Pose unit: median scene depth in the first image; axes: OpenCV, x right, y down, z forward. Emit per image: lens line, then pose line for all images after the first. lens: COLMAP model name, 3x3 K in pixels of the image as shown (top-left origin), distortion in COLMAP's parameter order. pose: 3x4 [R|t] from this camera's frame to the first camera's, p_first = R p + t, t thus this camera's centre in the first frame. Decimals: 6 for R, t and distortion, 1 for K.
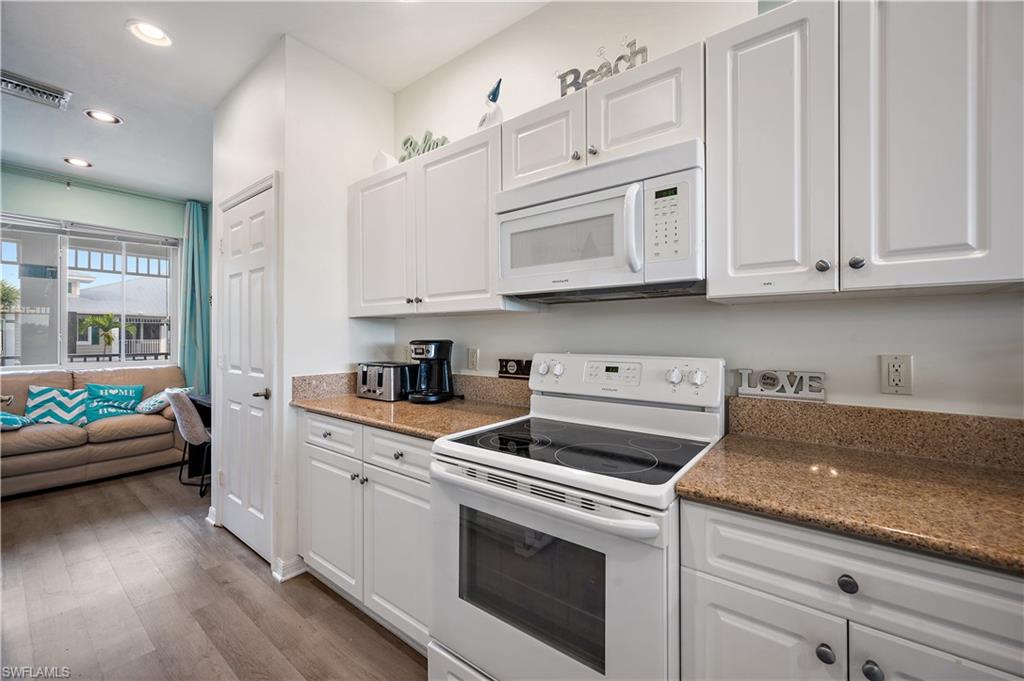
lens RADIAL K [[410.5, 0, 513.1], [0, 410.5, 334.3], [0, 0, 1]] dist [-0.001545, -0.000131]
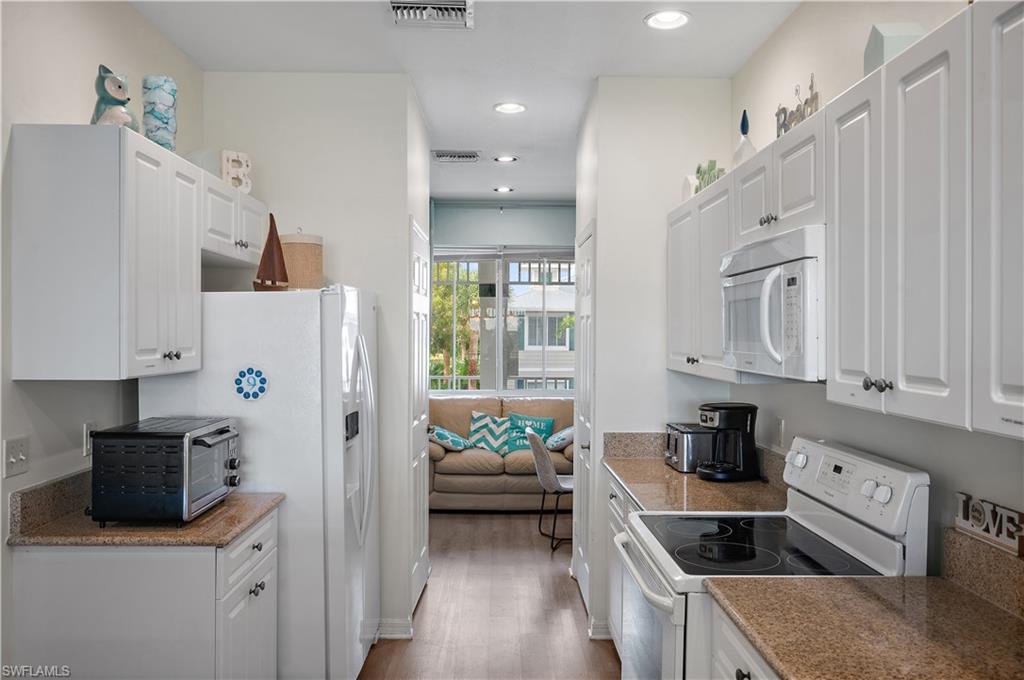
lens RADIAL K [[785.8, 0, 512.0], [0, 785.8, 340.0], [0, 0, 1]] dist [-0.005444, 0.000370]
pose [[0.630505, 0.009743, -0.776124, 0.784883], [-0.001919, 0.999938, 0.010994, -0.138086], [0.776183, -0.005443, 0.630484, -0.338124]]
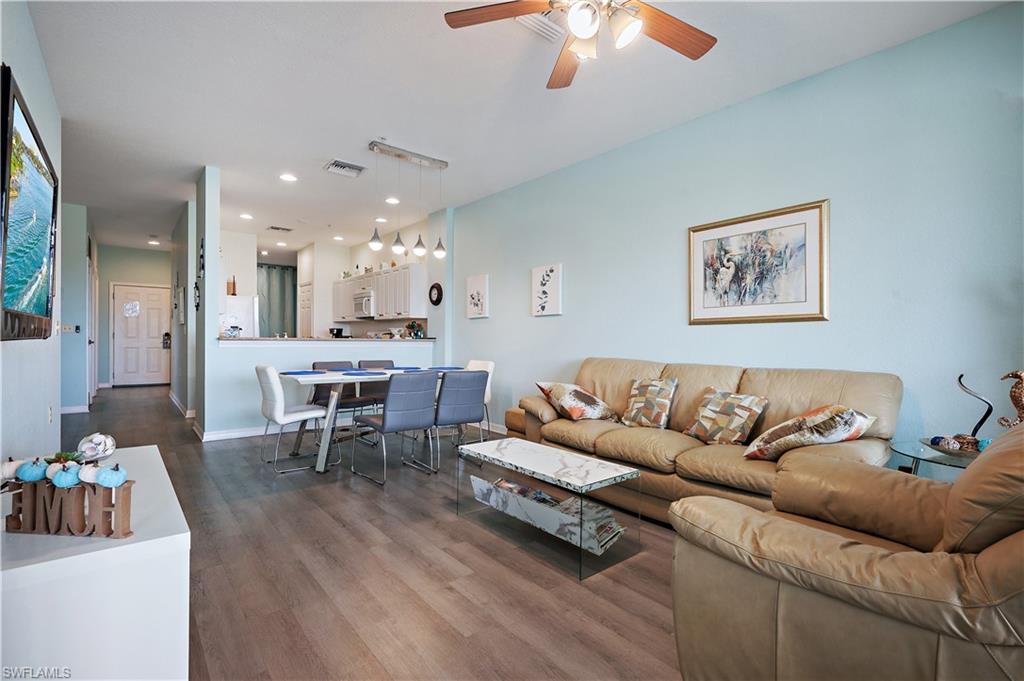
lens RADIAL K [[470.5, 0, 512.0], [0, 470.5, 340.5], [0, 0, 1]] dist [0.002345, 0.000246]
pose [[0.976290, 0.016779, -0.215814, 2.097436], [-0.014866, 0.999835, 0.010484, 0.053599], [0.215954, -0.007027, 0.976378, -2.731744]]
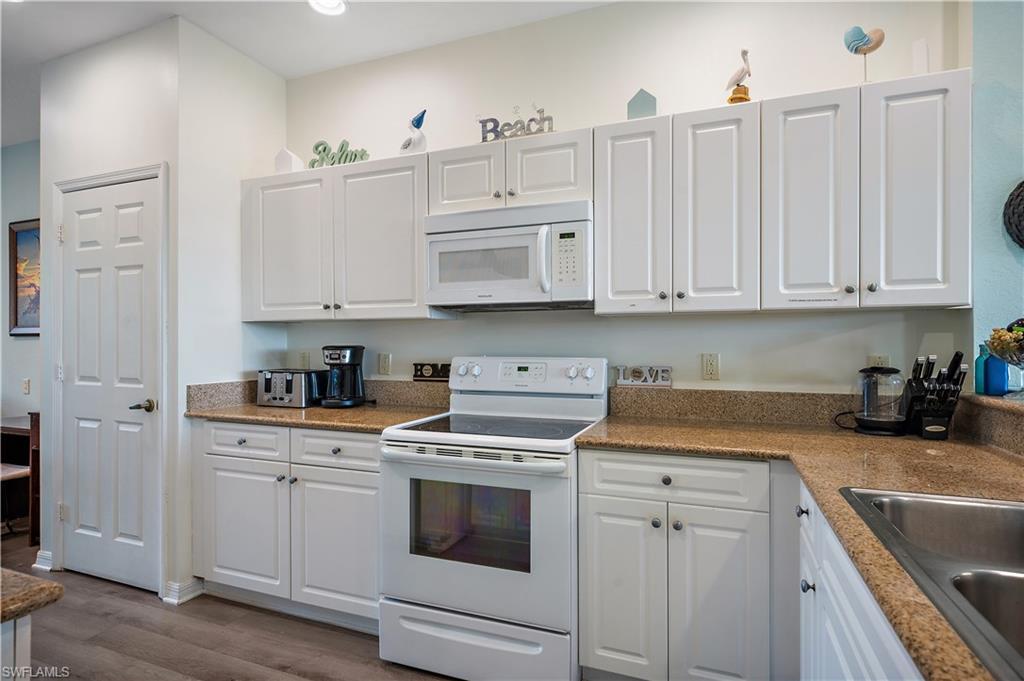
lens RADIAL K [[525.1, 0, 514.9], [0, 525.1, 342.1], [0, 0, 1]] dist [-0.001757, -0.000275]
pose [[0.959358, -0.001177, 0.282189, -0.167739], [0.000073, 0.999992, 0.003922, 0.000531], [-0.282191, -0.003742, 0.959351, -0.366024]]
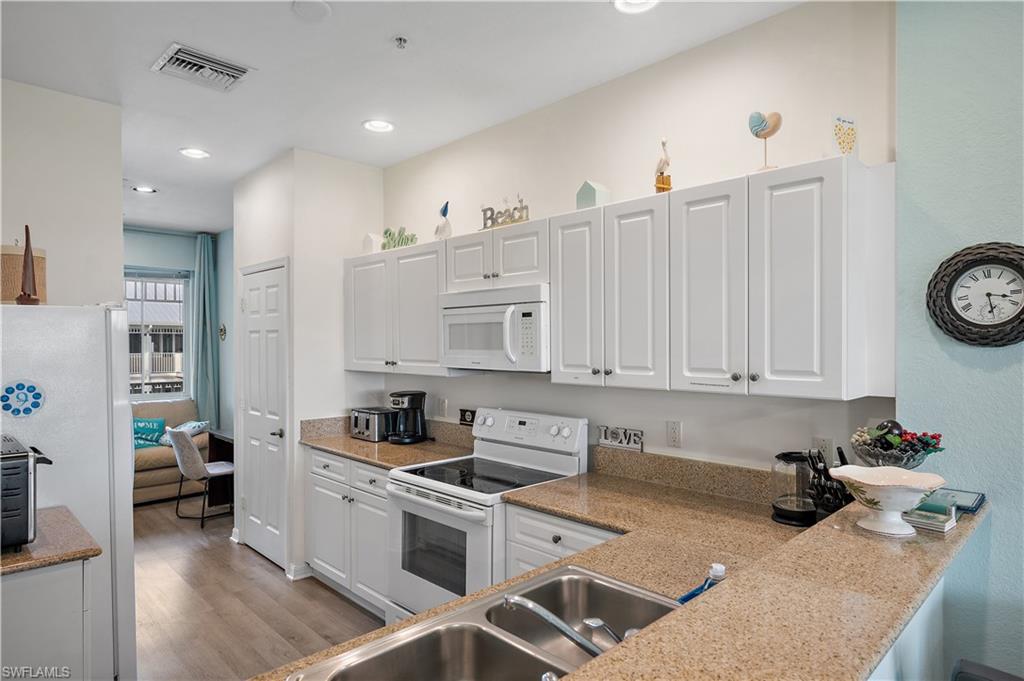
lens RADIAL K [[588.2, 0, 513.6], [0, 588.2, 346.4], [0, 0, 1]] dist [-0.002340, -0.000131]
pose [[0.990446, -0.000310, -0.137899, 0.372467], [0.001518, 0.999961, 0.008650, -0.143863], [0.137891, -0.008777, 0.990408, -0.721890]]
